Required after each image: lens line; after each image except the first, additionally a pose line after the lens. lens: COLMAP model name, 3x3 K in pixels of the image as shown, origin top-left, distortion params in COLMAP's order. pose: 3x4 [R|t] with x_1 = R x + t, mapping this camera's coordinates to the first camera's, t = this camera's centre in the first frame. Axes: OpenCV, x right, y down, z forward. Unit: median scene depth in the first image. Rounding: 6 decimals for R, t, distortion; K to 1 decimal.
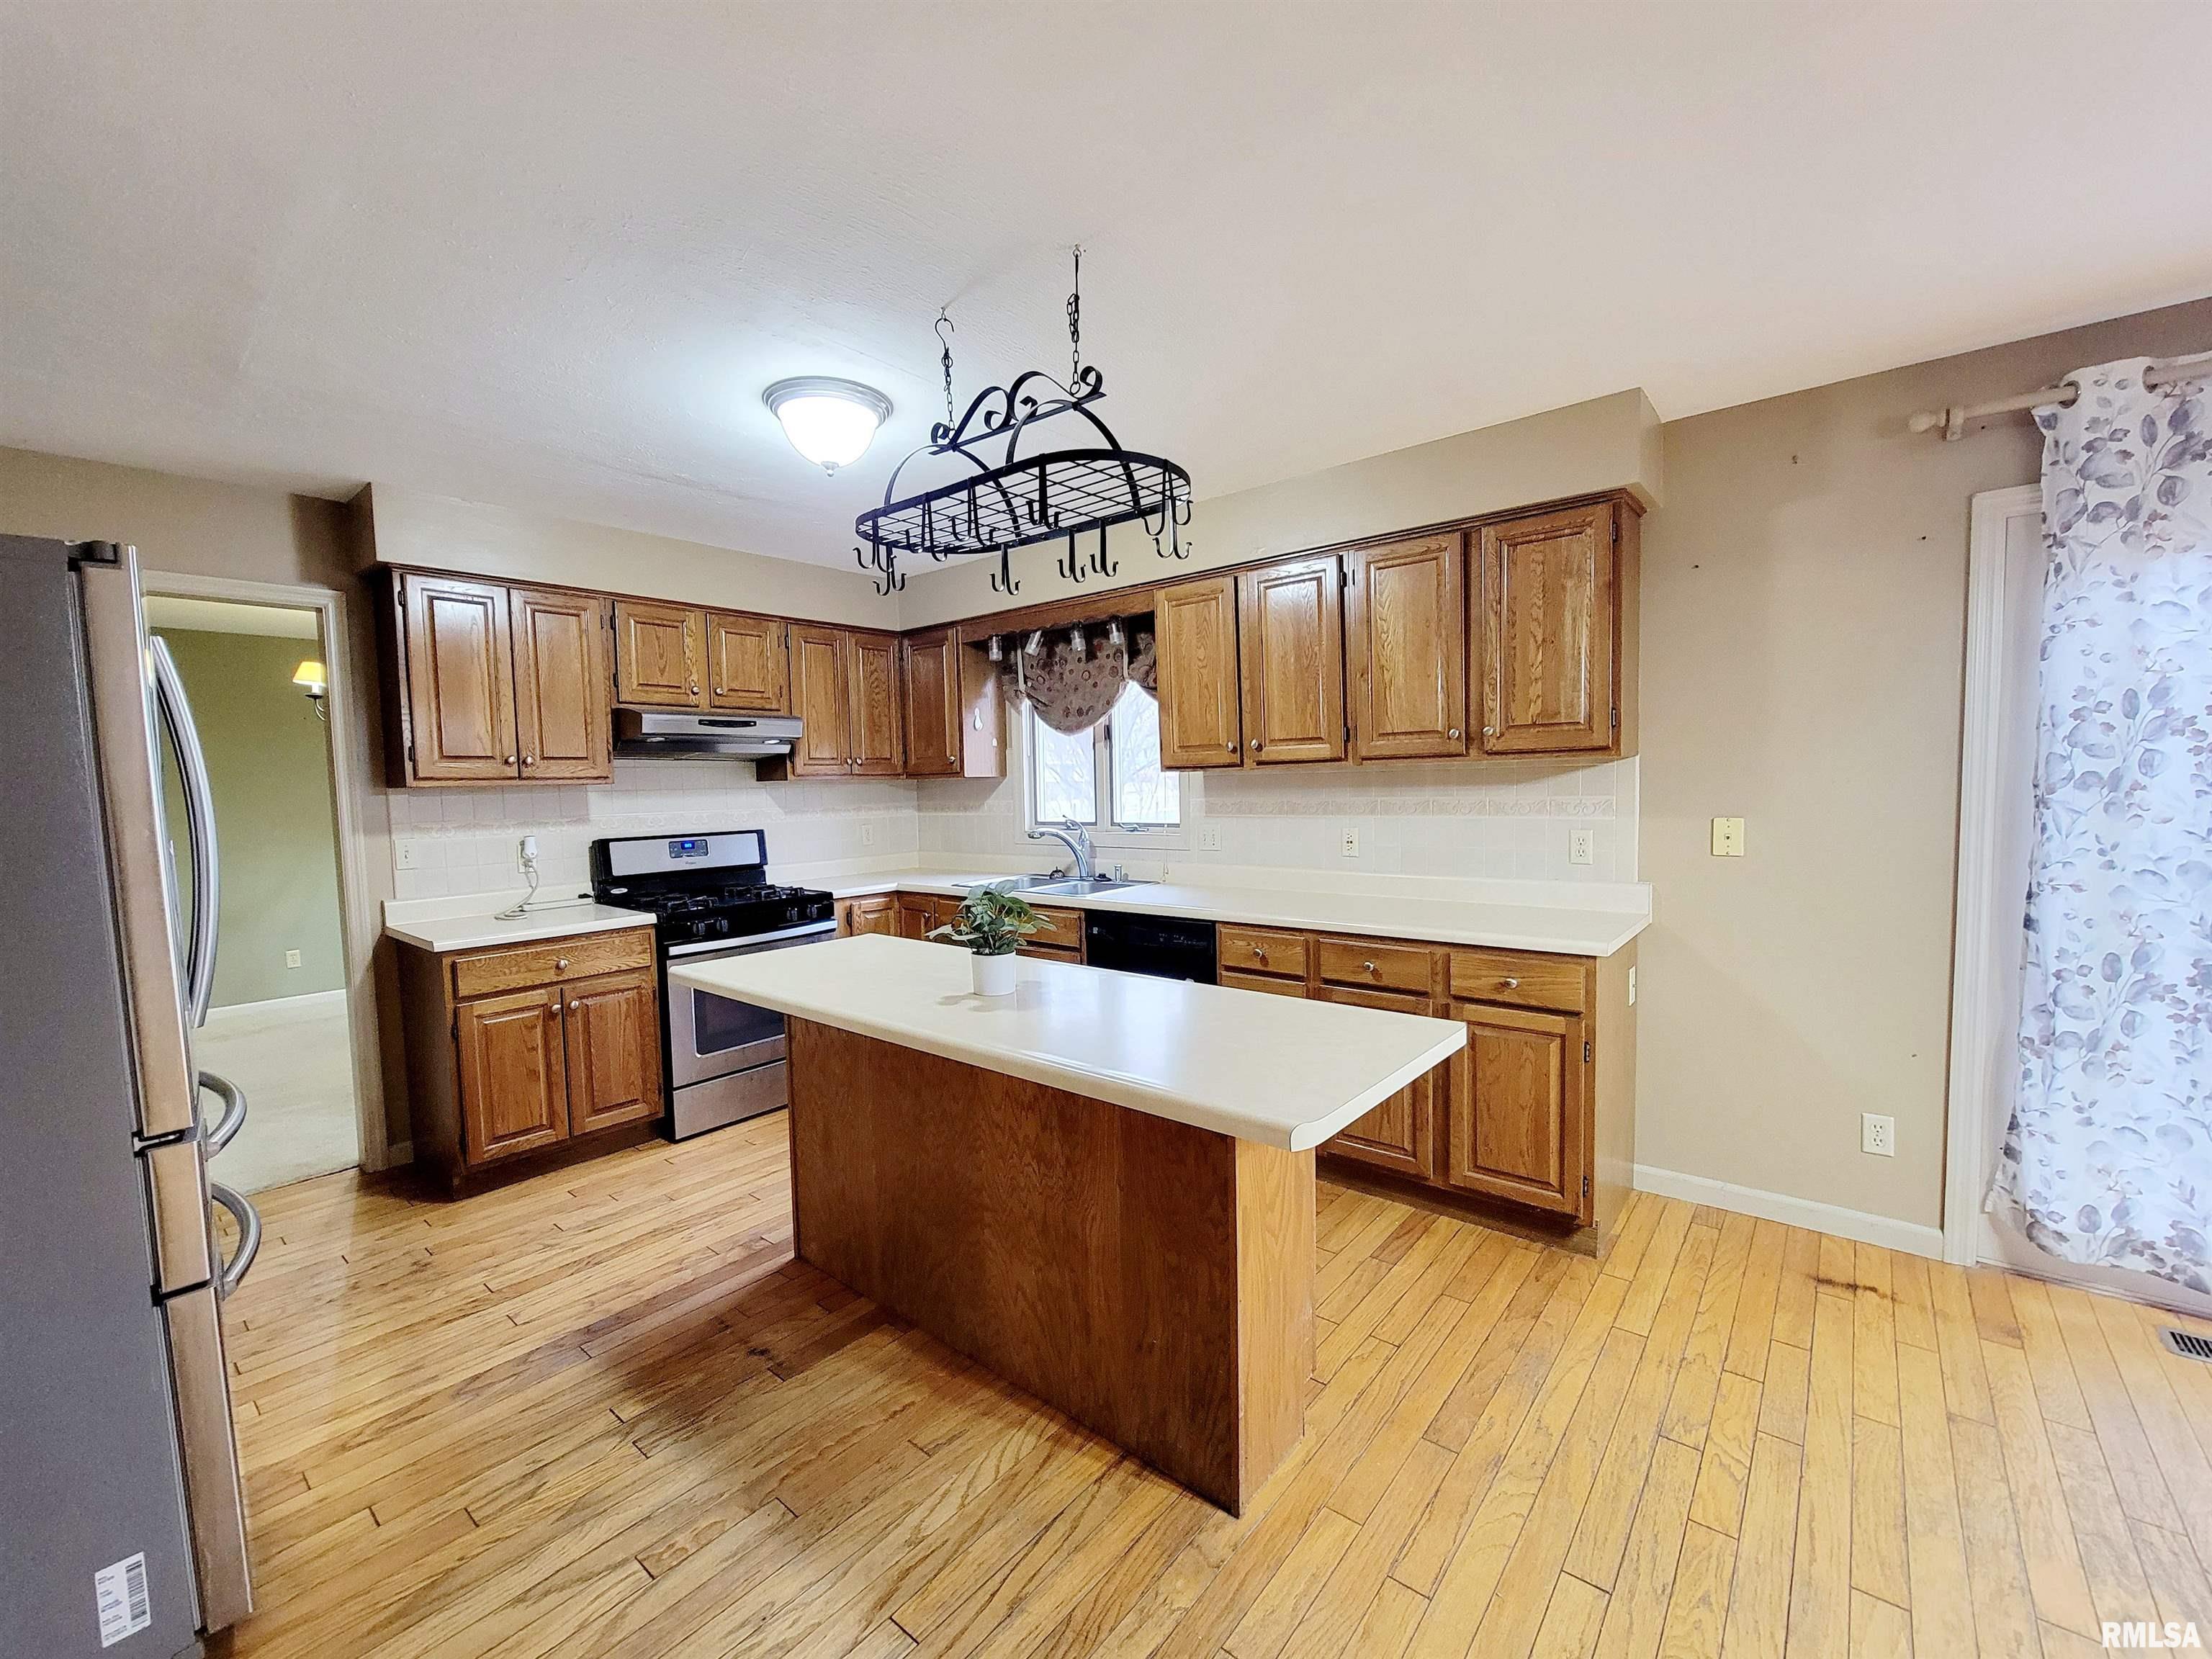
lens RADIAL K [[899.3, 0, 1119.0], [0, 899.3, 837.1], [0, 0, 1]] dist [-0.004173, -0.000210]
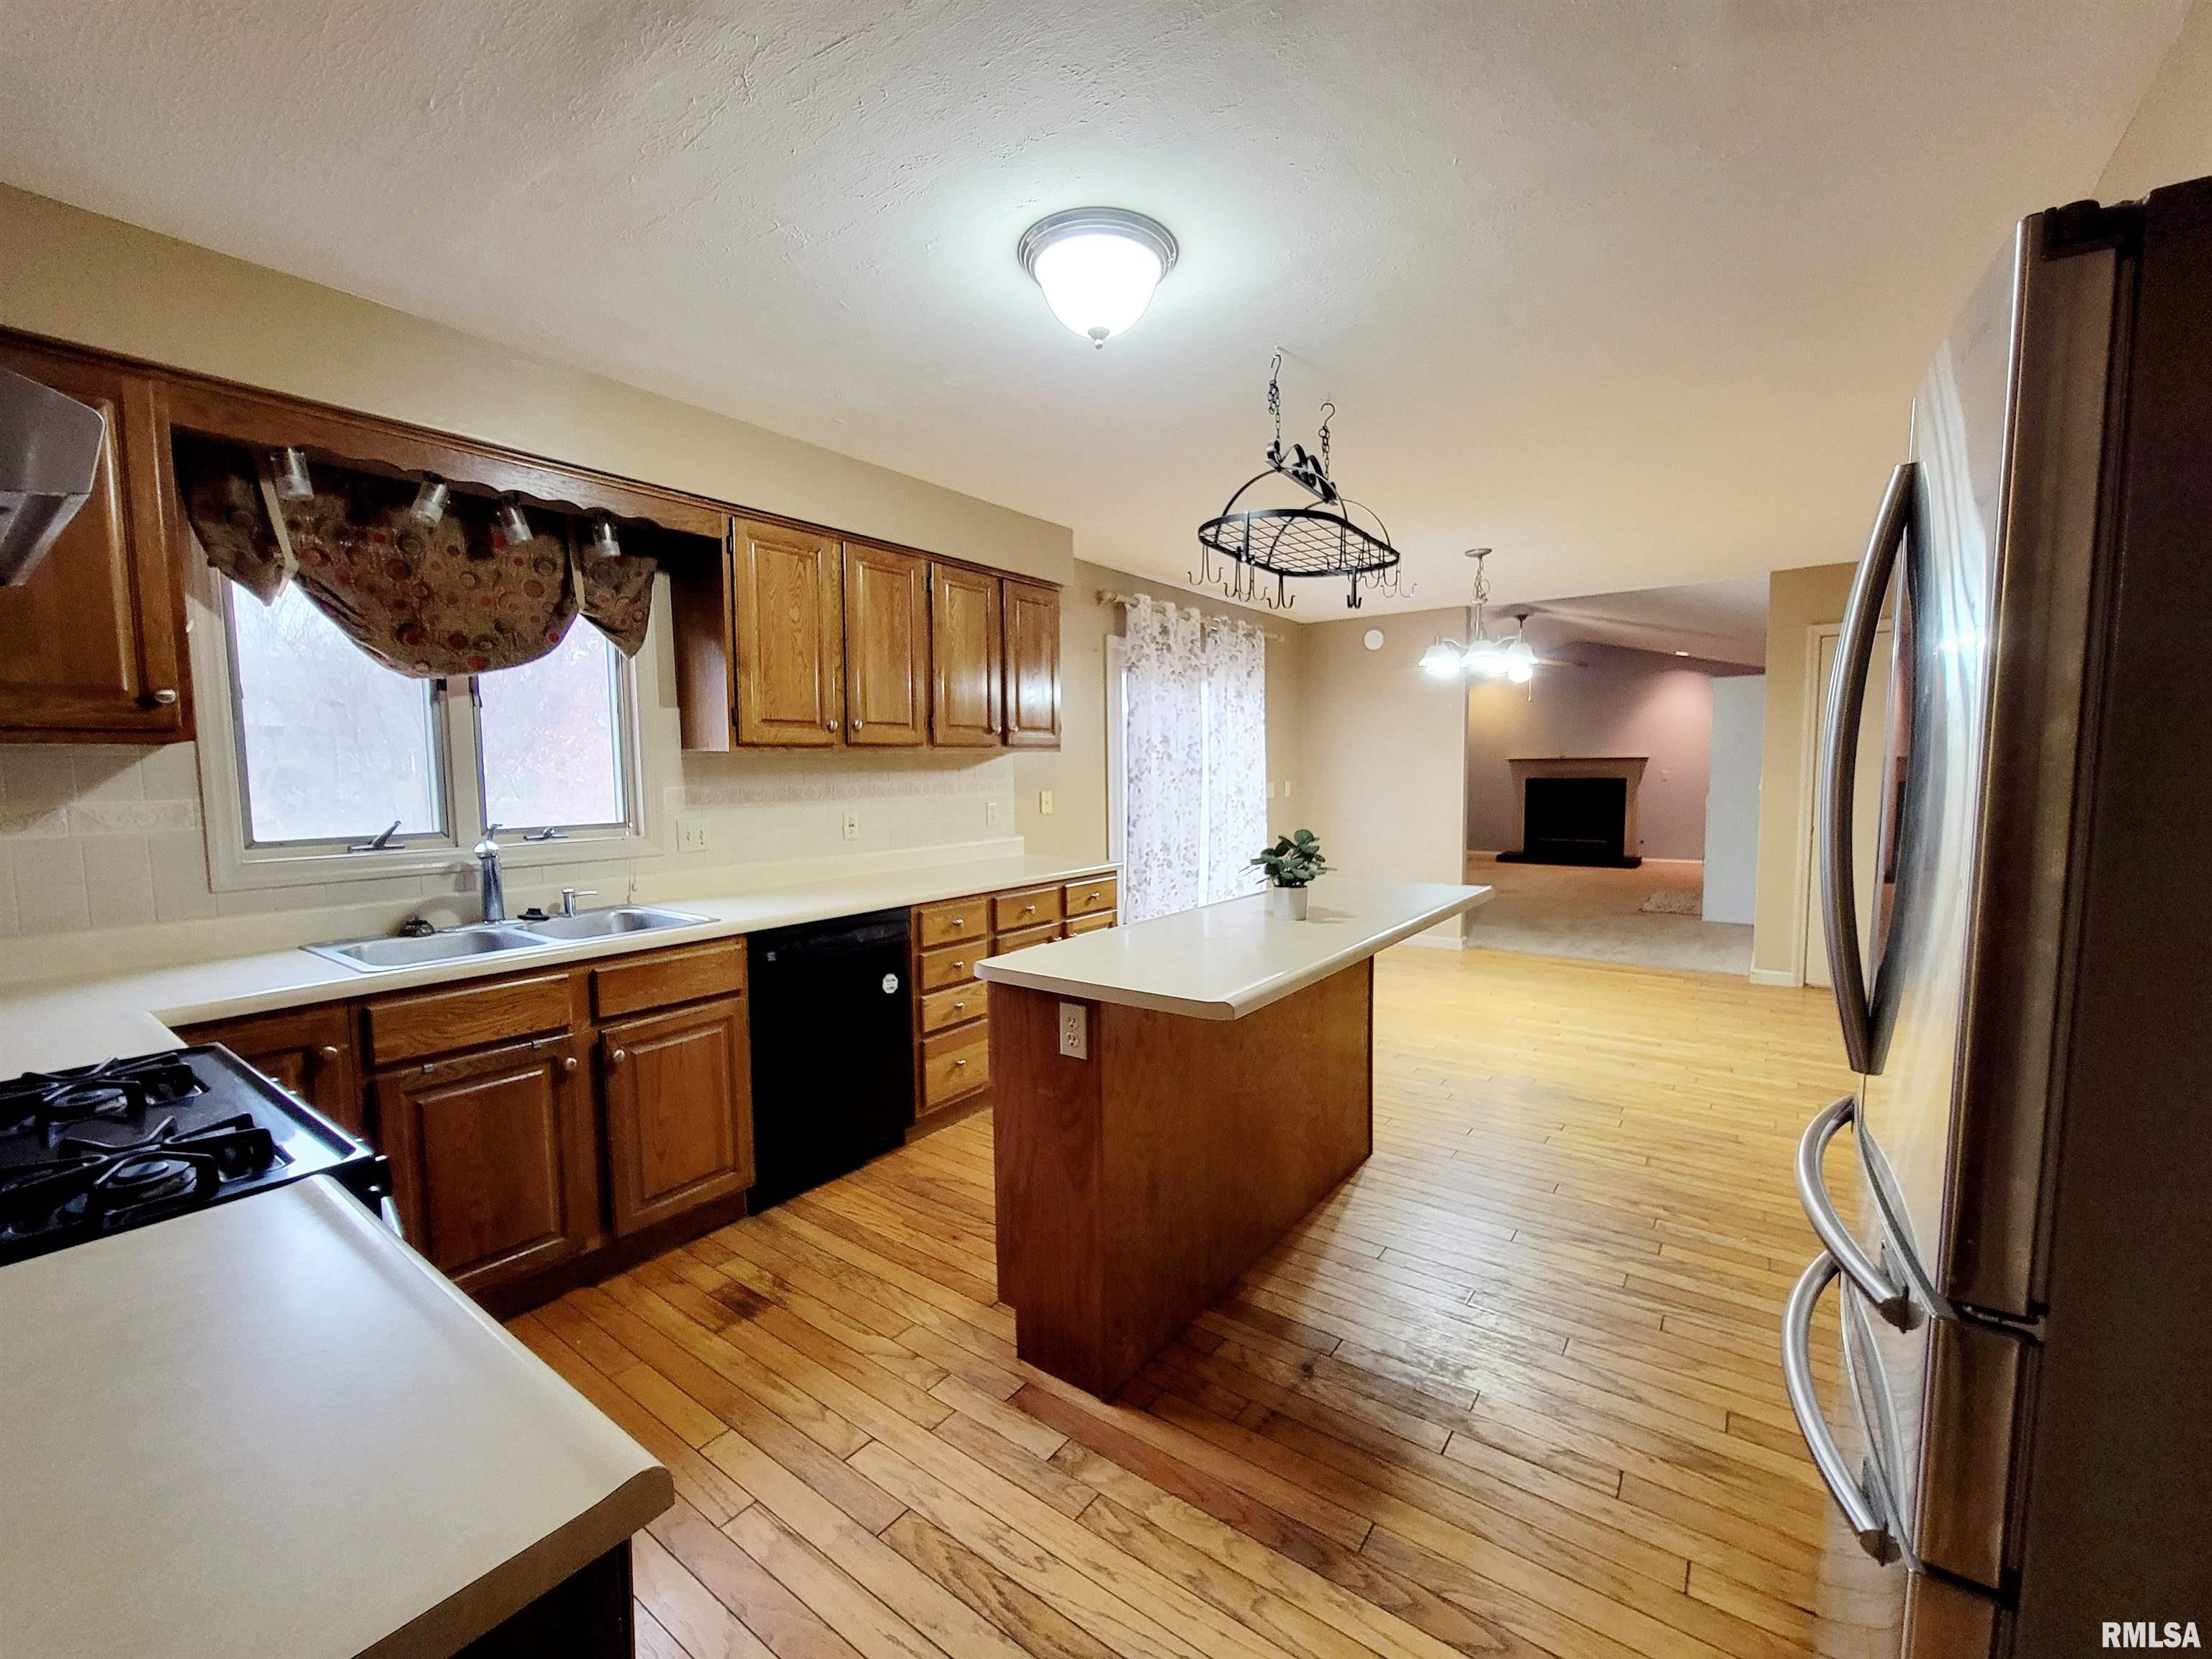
lens RADIAL K [[899.3, 0, 1107.6], [0, 899.3, 840.2], [0, 0, 1]] dist [-0.004173, -0.000210]
pose [[-0.049750, -0.056862, 0.997142, -1.049871], [0.072822, 0.995514, 0.060403, -0.024055], [-0.996103, 0.075619, -0.045386, 0.996824]]
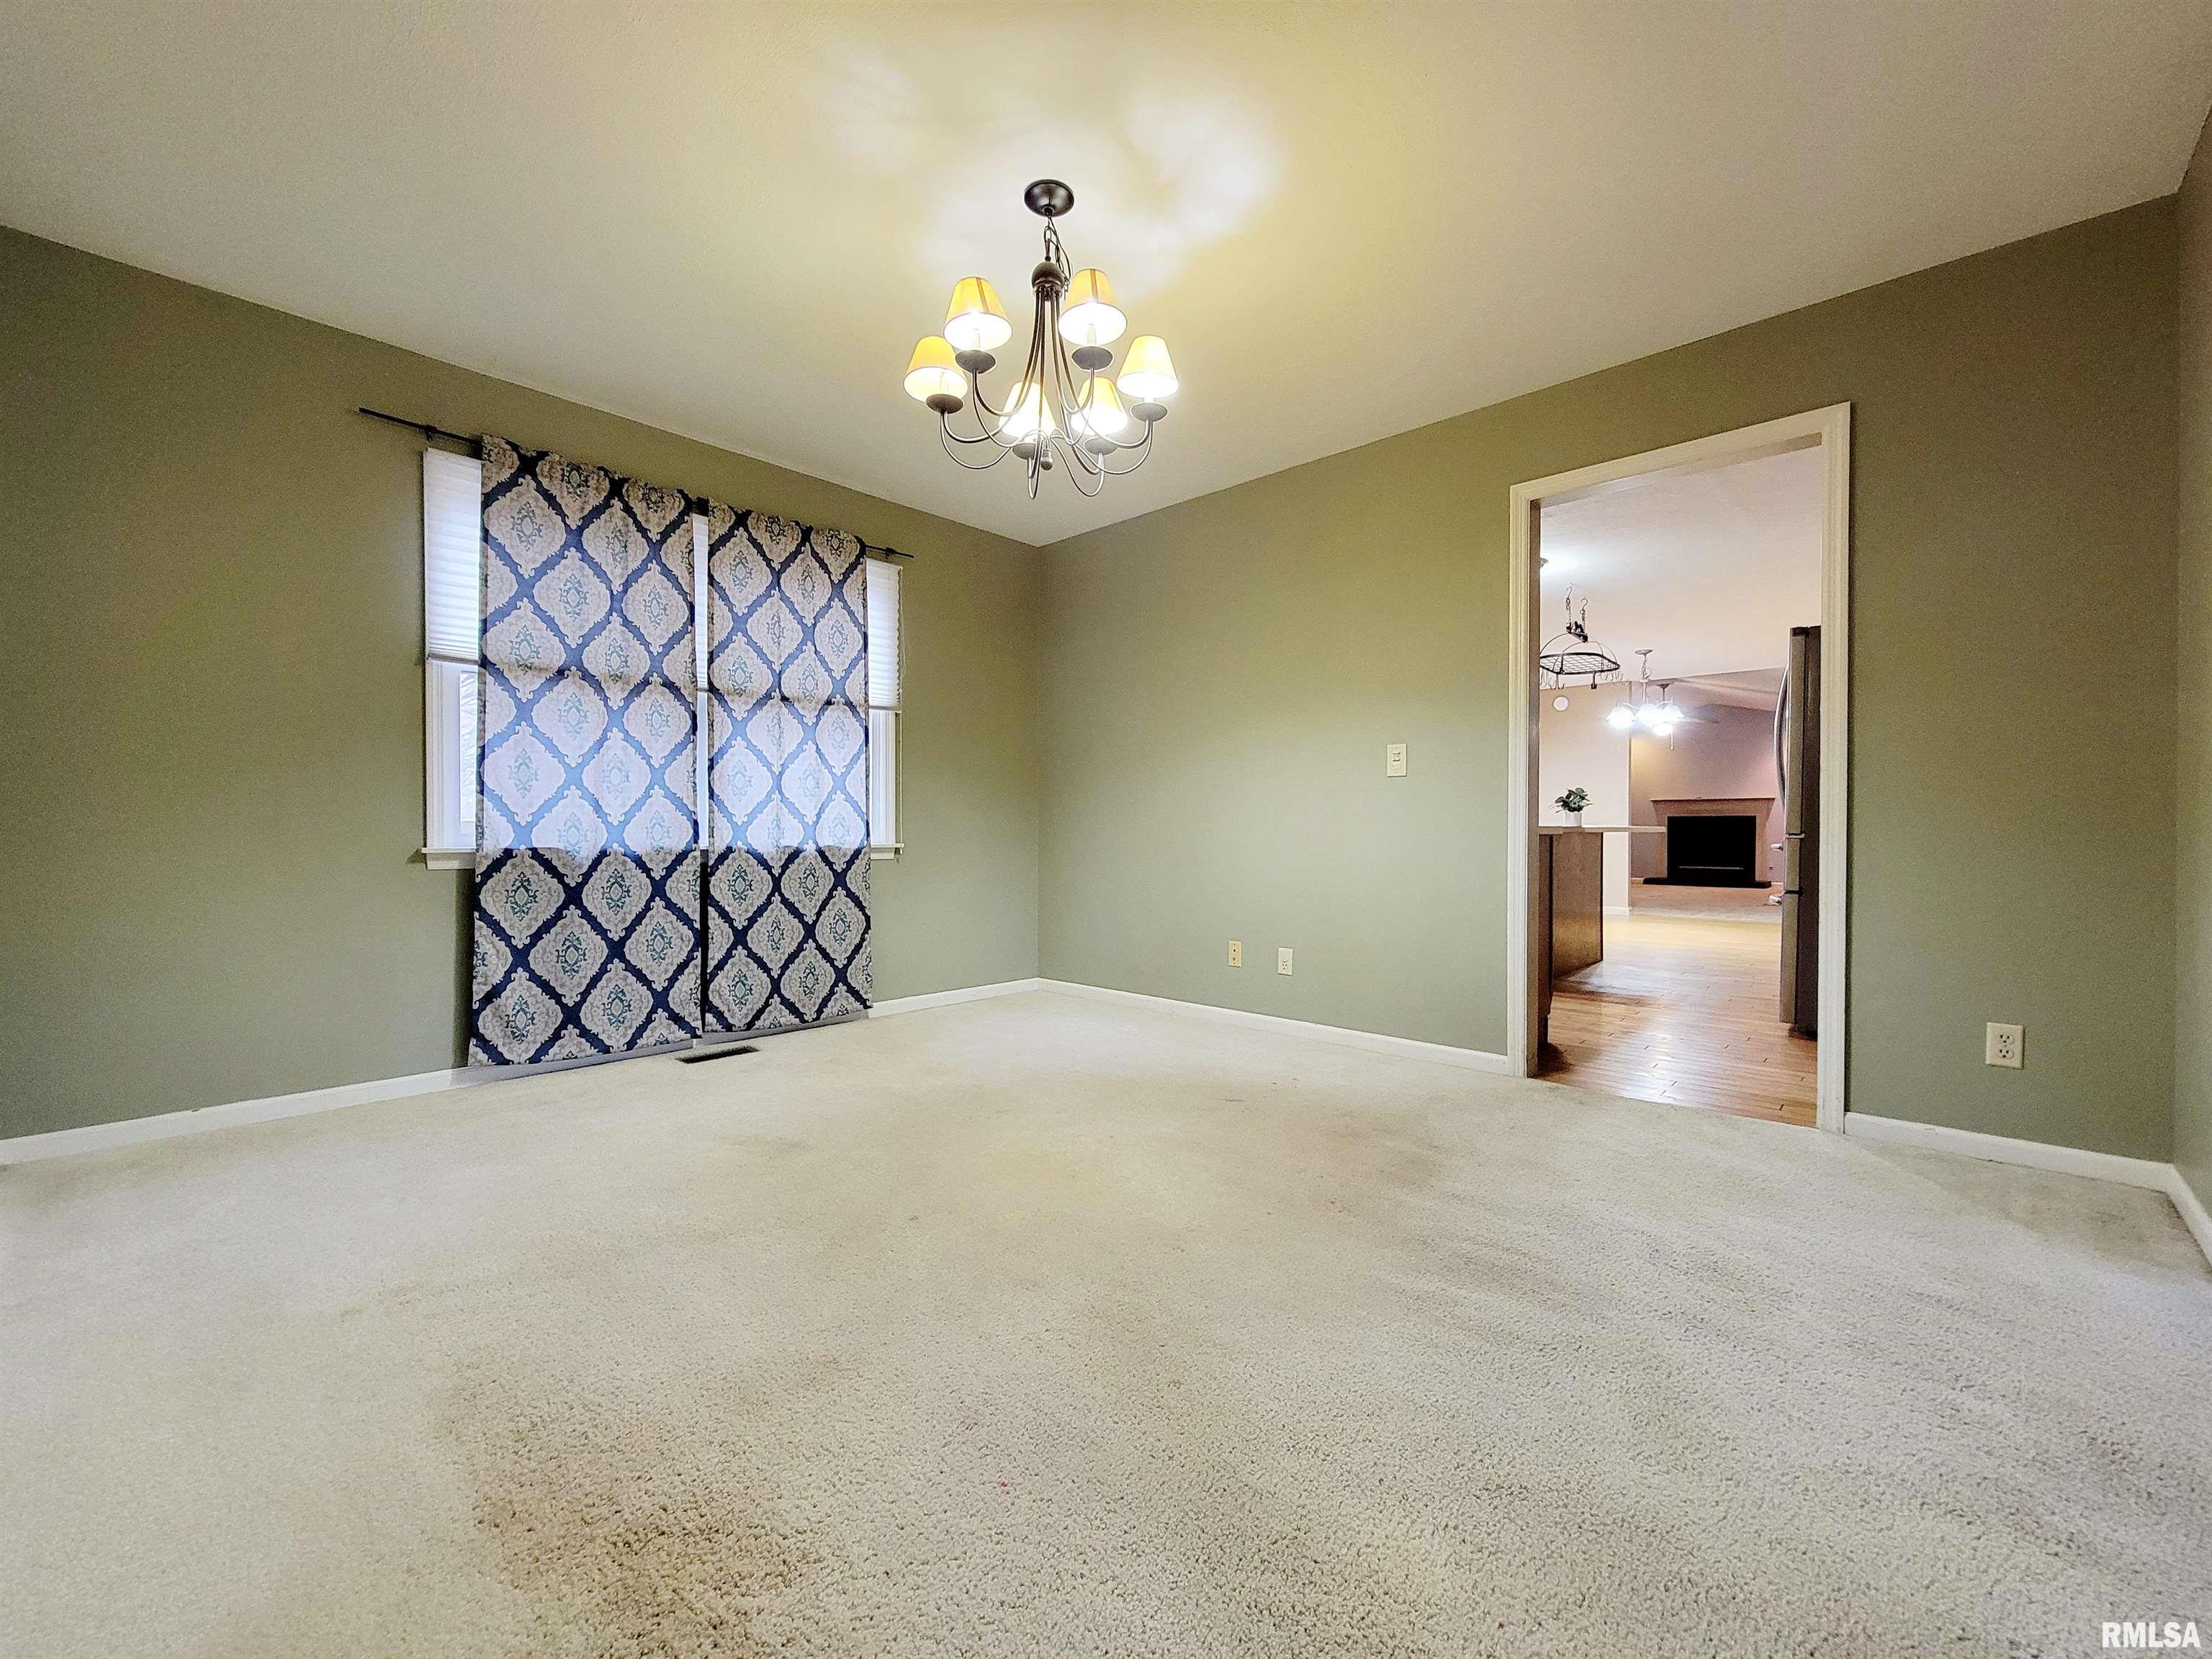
lens RADIAL K [[899.3, 0, 1112.2], [0, 899.3, 837.4], [0, 0, 1]] dist [-0.004173, -0.000210]
pose [[0.061566, 0.014902, 0.997992, -2.283604], [0.055531, 0.998289, -0.018332, 0.130104], [-0.996557, 0.056548, 0.060633, 1.714034]]
